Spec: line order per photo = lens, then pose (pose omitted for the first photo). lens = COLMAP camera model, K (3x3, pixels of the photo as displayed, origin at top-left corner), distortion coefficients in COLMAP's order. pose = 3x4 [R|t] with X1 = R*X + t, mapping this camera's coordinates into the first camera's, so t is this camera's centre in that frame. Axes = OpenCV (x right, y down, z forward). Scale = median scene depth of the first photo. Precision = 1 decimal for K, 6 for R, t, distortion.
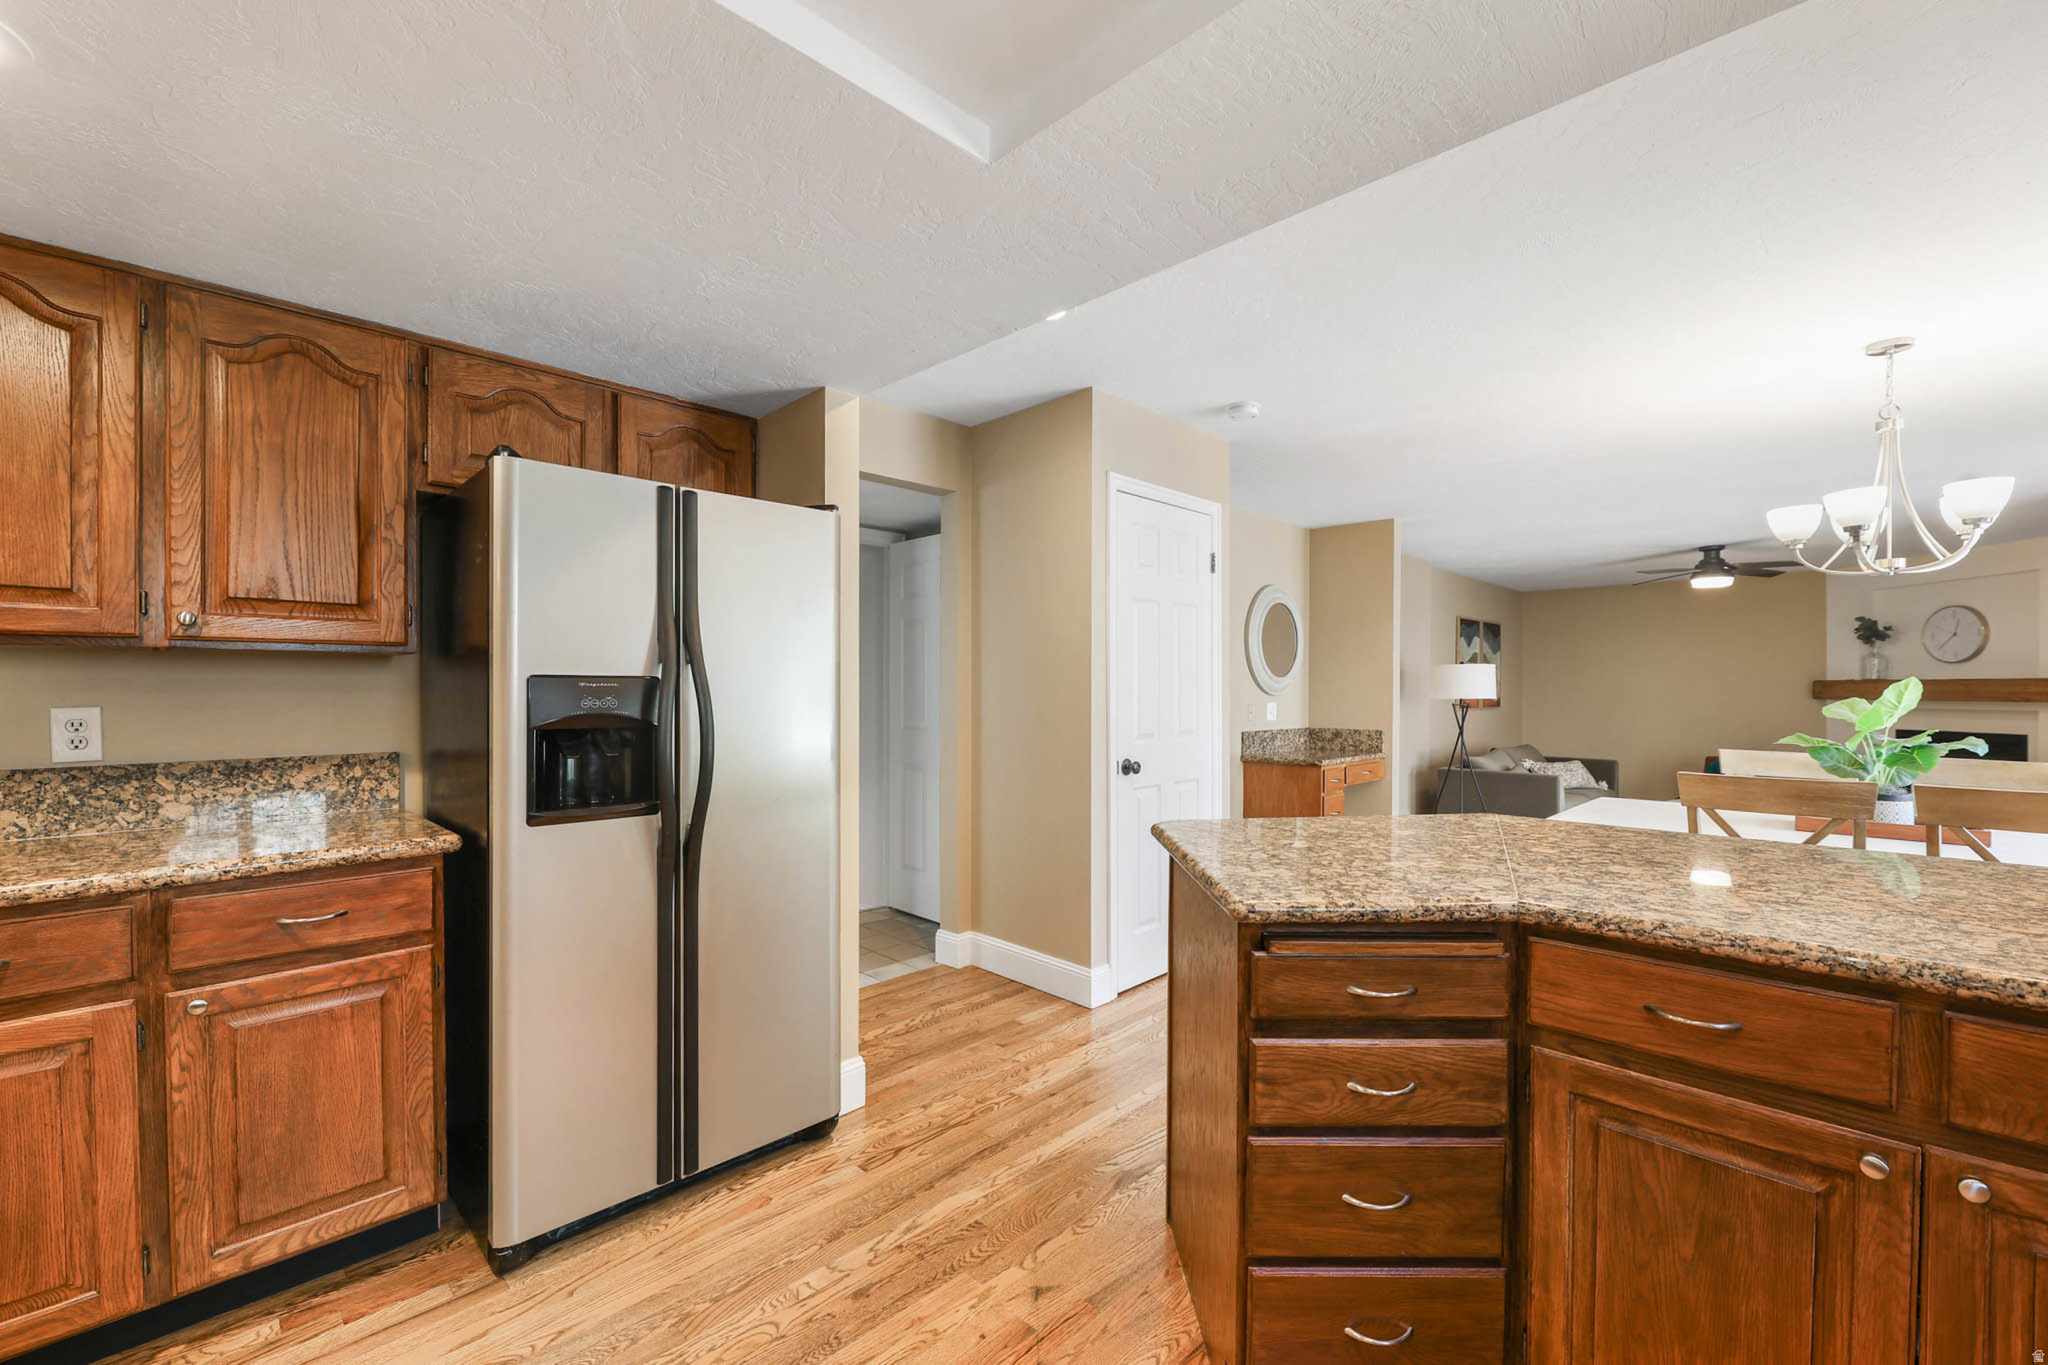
lens RADIAL K [[839.6, 0, 1044.7], [0, 839.6, 693.4], [0, 0, 1]] dist [0.011890, -0.005896]
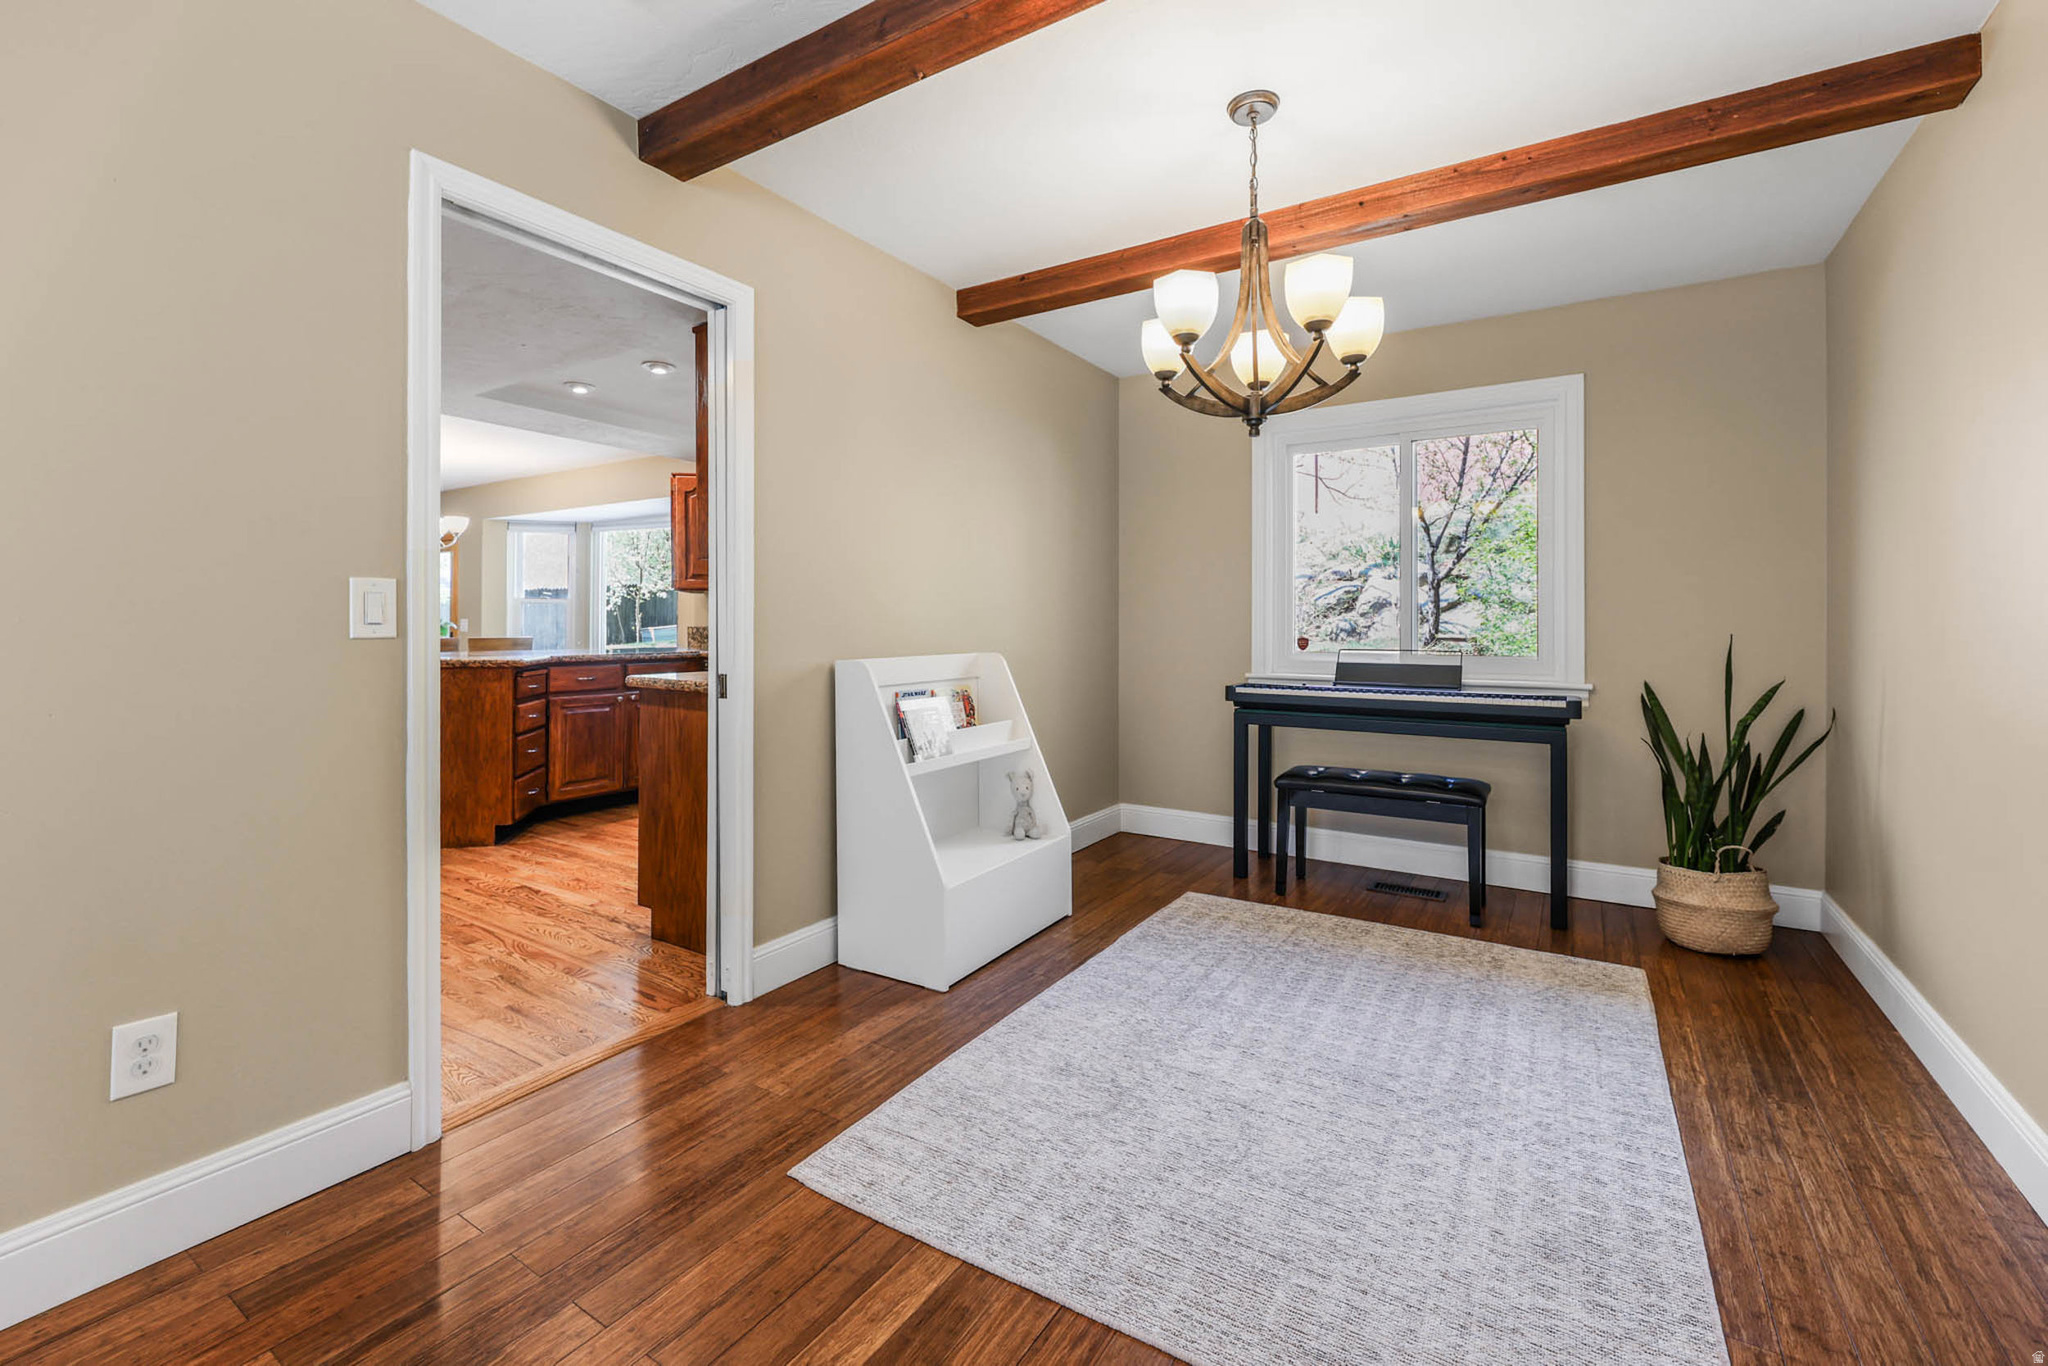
lens RADIAL K [[864.8, 0, 1066.3], [0, 864.8, 627.0], [0, 0, 1]] dist [0.000147, -0.000010]
pose [[-0.236265, -0.003900, 0.971681, -1.303410], [0.000559, 0.999991, 0.004149, 0.043686], [-0.971689, 0.001523, -0.236260, -0.085565]]
